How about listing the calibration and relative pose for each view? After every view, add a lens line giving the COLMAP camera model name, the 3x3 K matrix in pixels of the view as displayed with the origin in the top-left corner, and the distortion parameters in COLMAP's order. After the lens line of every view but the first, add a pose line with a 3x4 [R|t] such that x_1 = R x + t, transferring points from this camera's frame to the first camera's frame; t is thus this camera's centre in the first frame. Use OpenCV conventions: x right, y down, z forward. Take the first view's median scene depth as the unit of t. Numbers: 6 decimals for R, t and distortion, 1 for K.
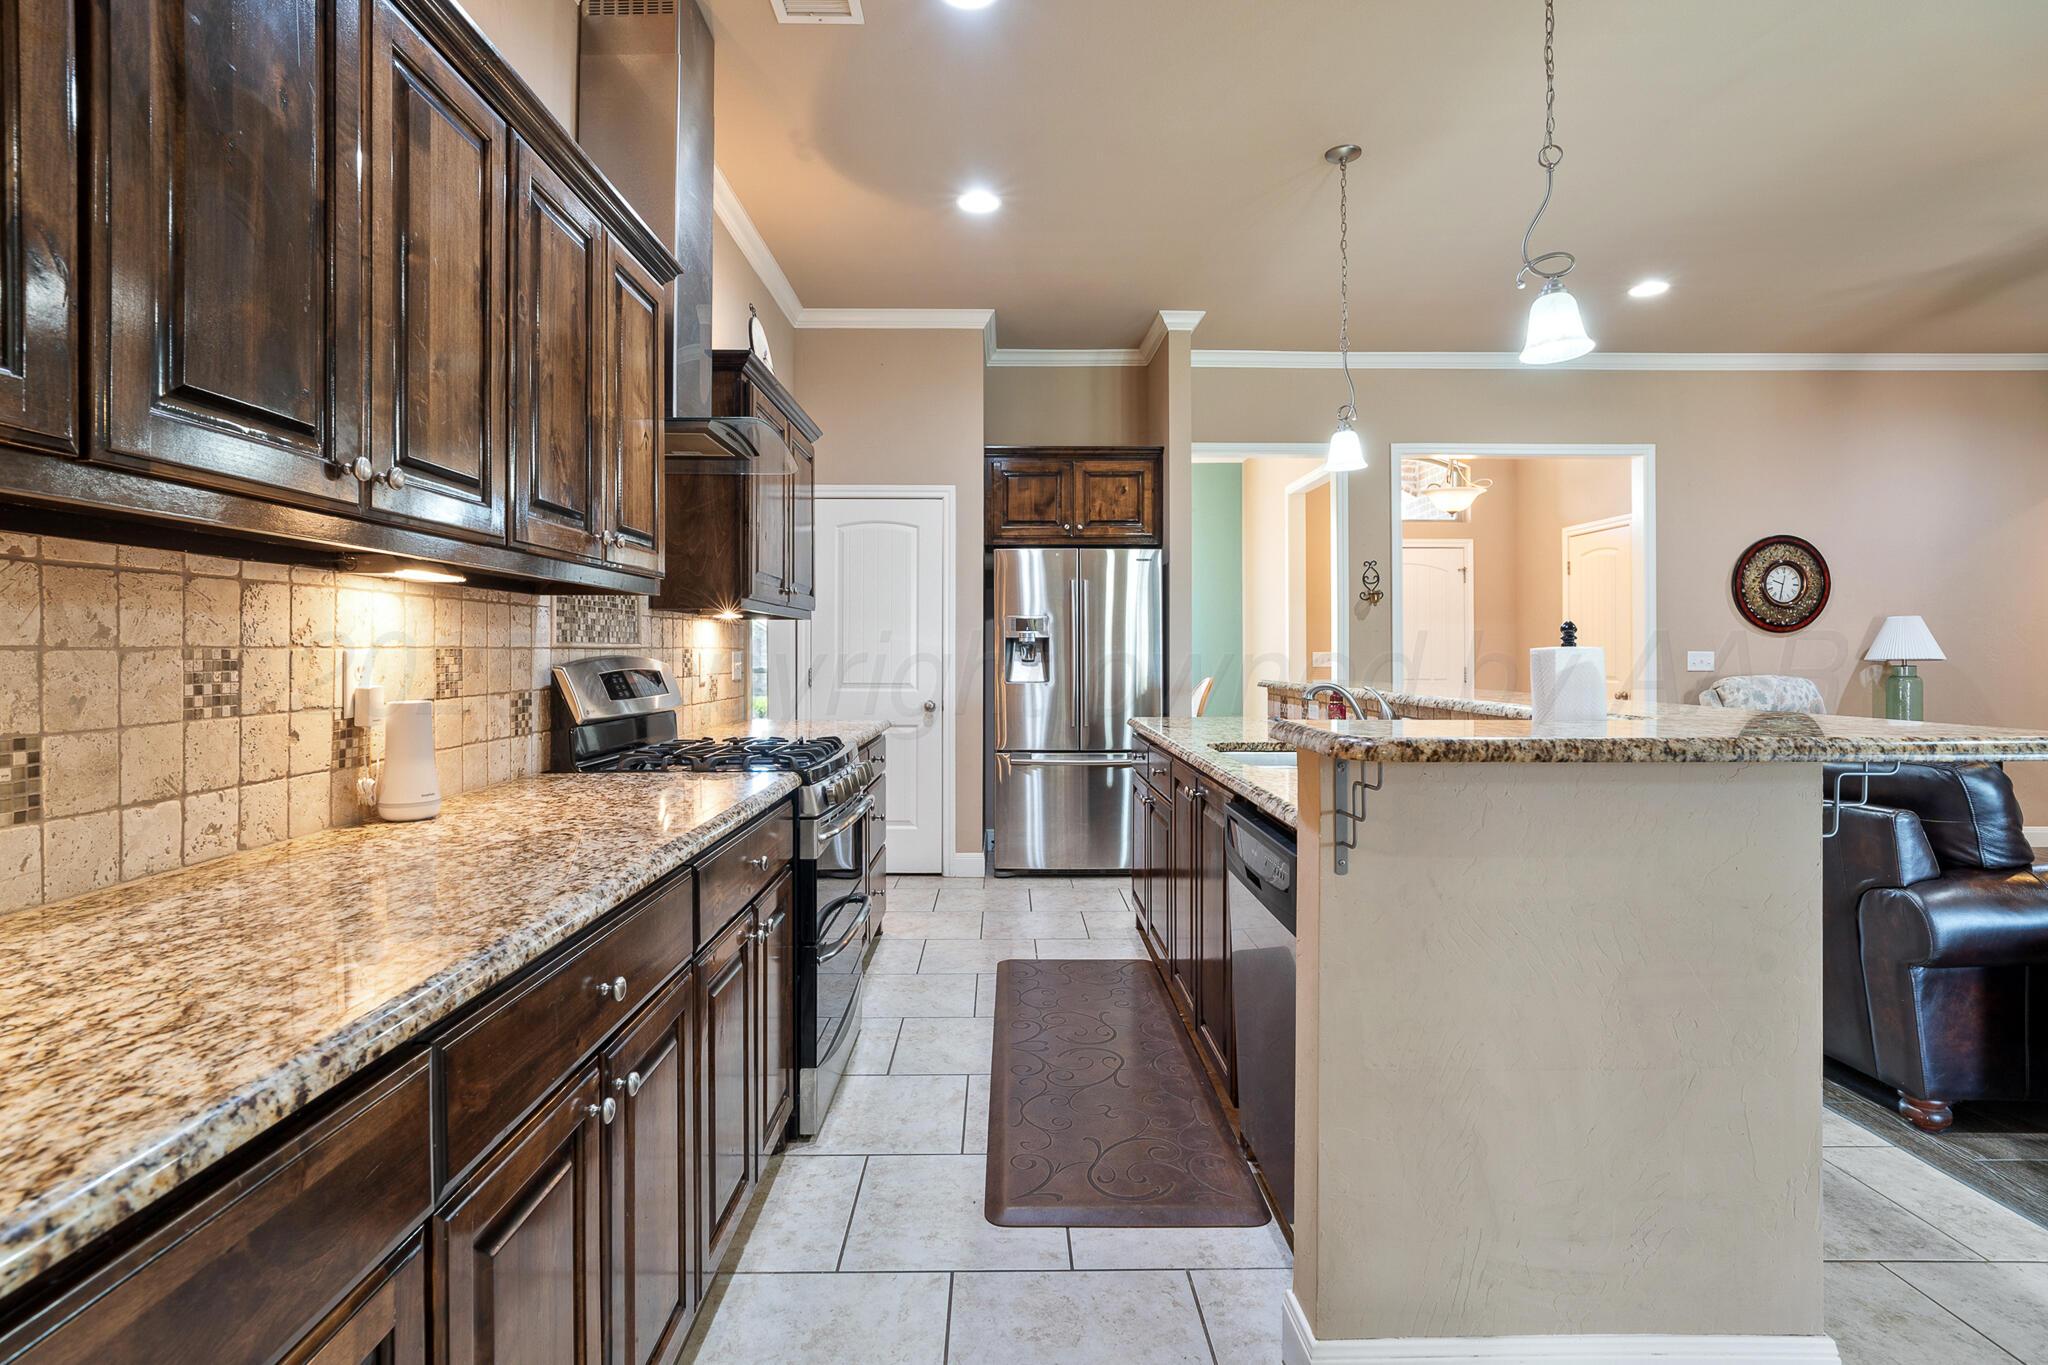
lens RADIAL K [[968.0, 0, 1019.4], [0, 968.0, 675.7], [0, 0, 1]] dist [-0.027463, 0.013243]
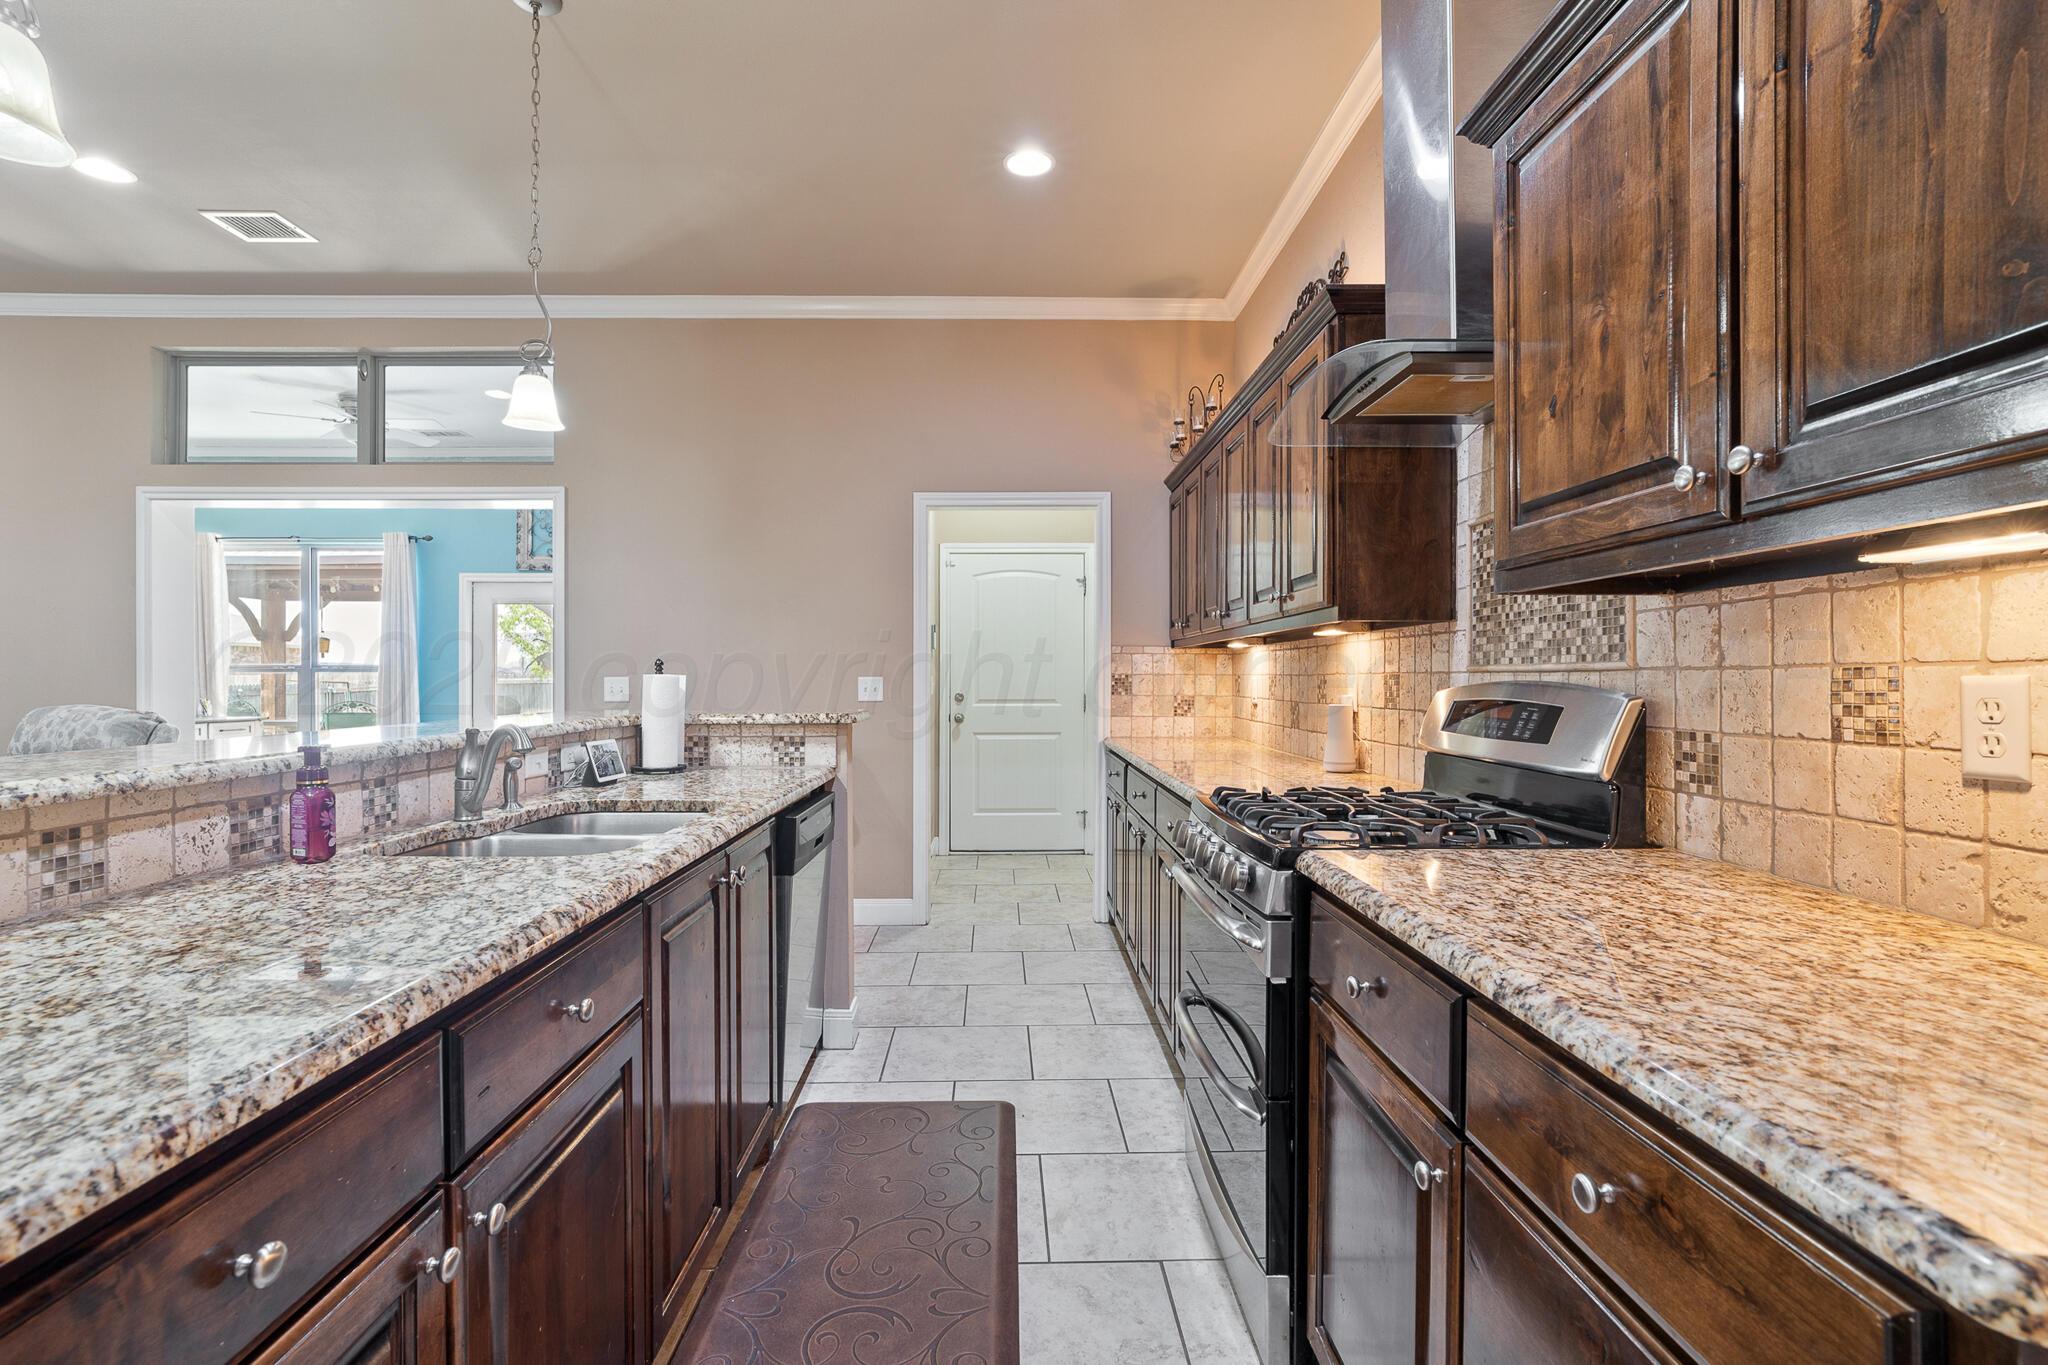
lens RADIAL K [[968.0, 0, 1019.4], [0, 968.0, 675.7], [0, 0, 1]] dist [-0.027463, 0.013243]
pose [[-0.999969, 0.000523, -0.007896, -0.033309], [0.000347, 0.999752, 0.022248, -0.054478], [0.007905, 0.022244, -0.999721, 2.295496]]
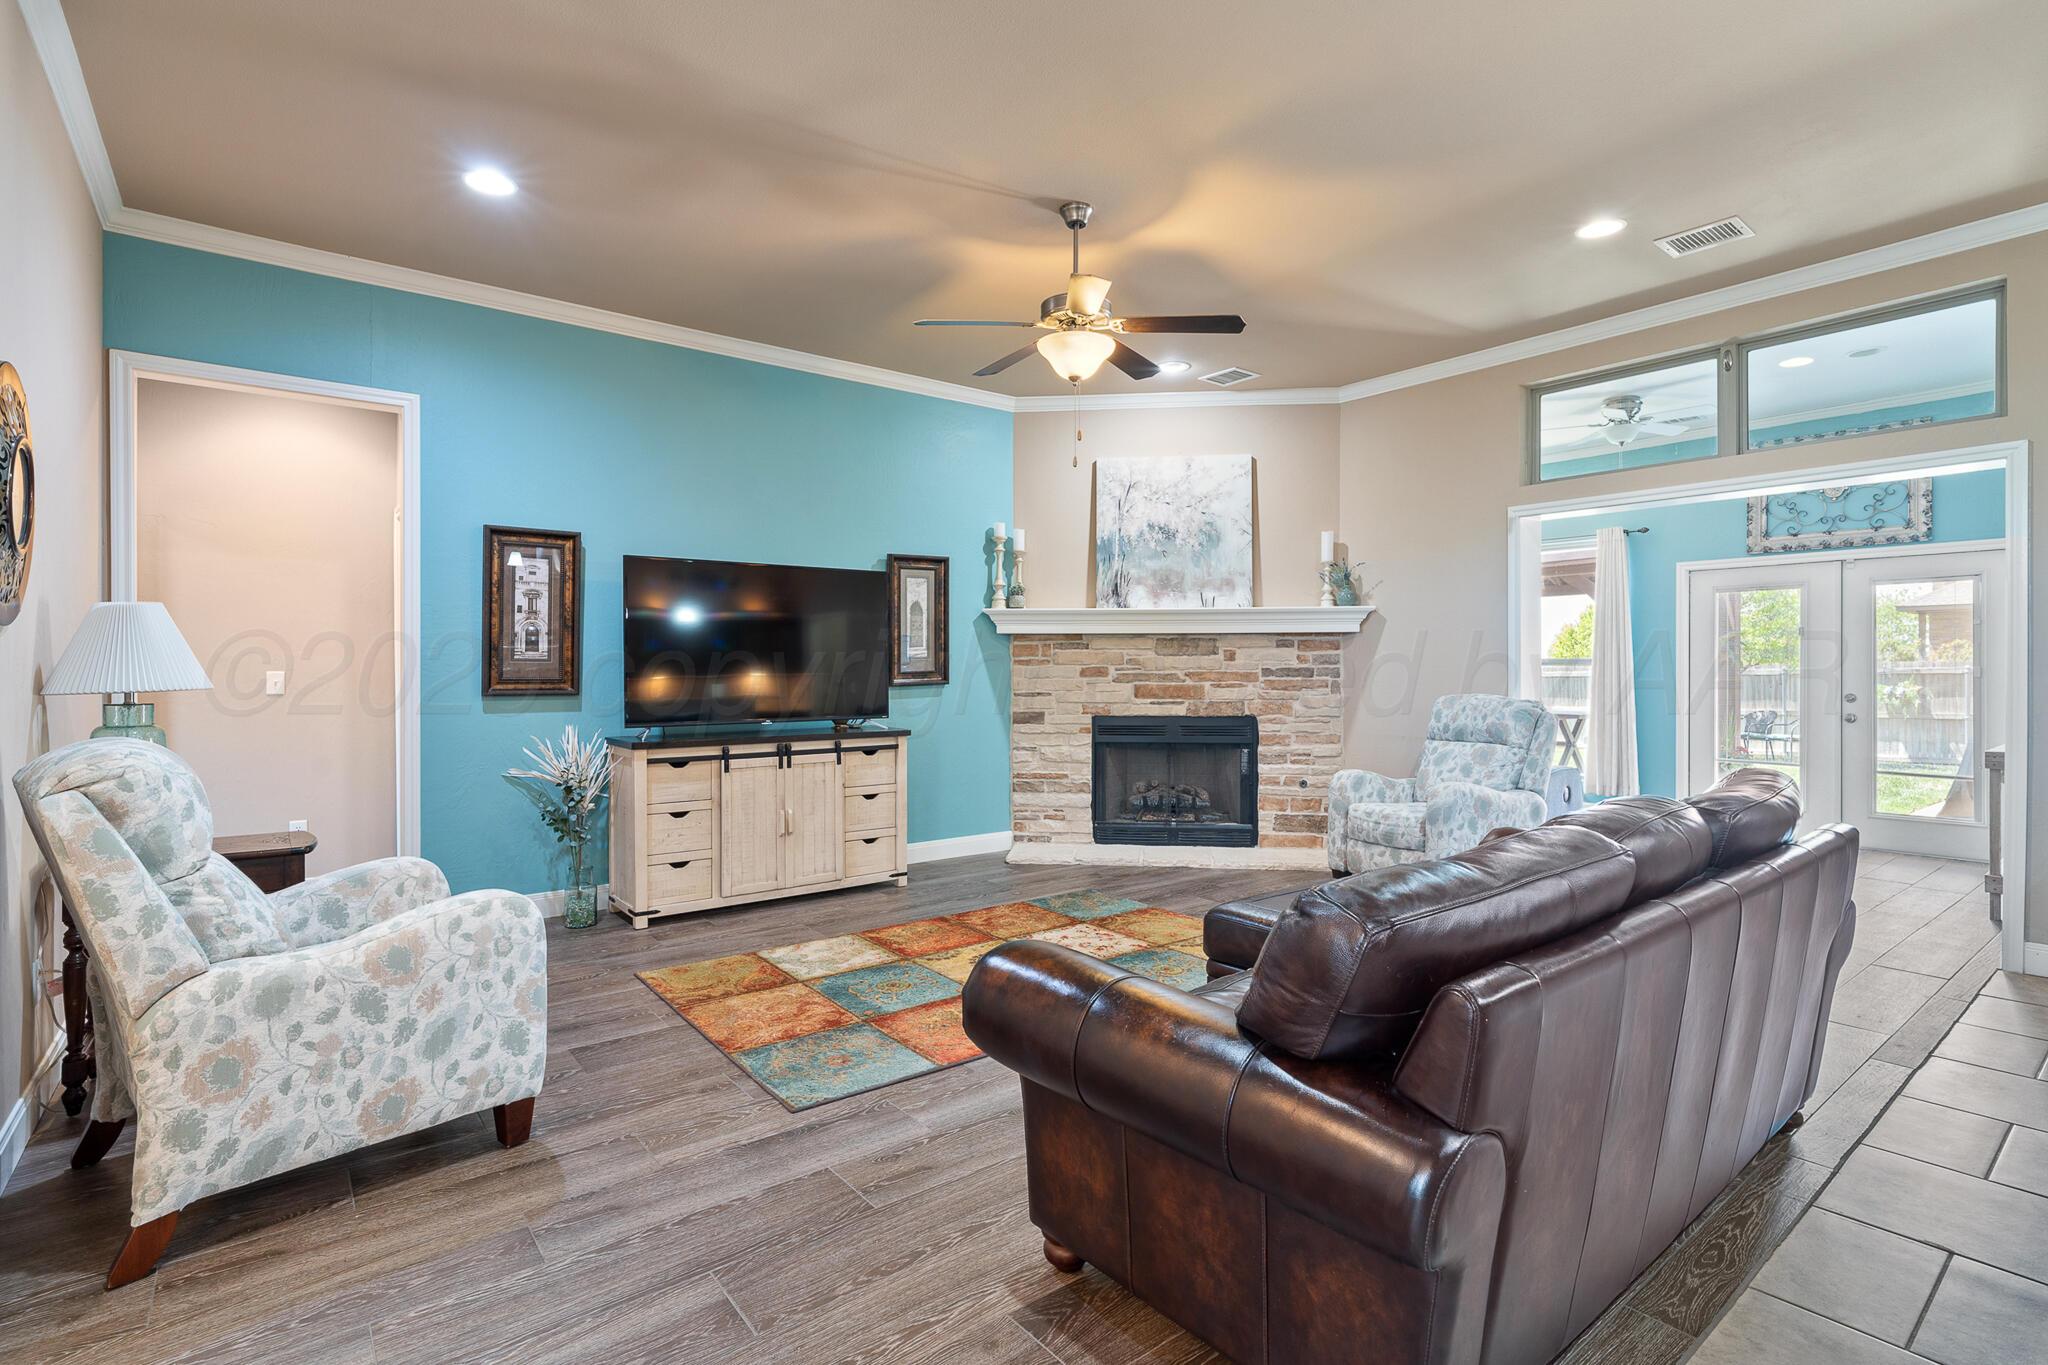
lens RADIAL K [[968.0, 0, 1019.4], [0, 968.0, 675.7], [0, 0, 1]] dist [-0.027463, 0.013243]
pose [[-0.610821, -0.007894, 0.791729, 0.275033], [0.018650, 0.999529, 0.024355, -0.063625], [-0.791549, 0.029642, -0.610386, 2.458123]]
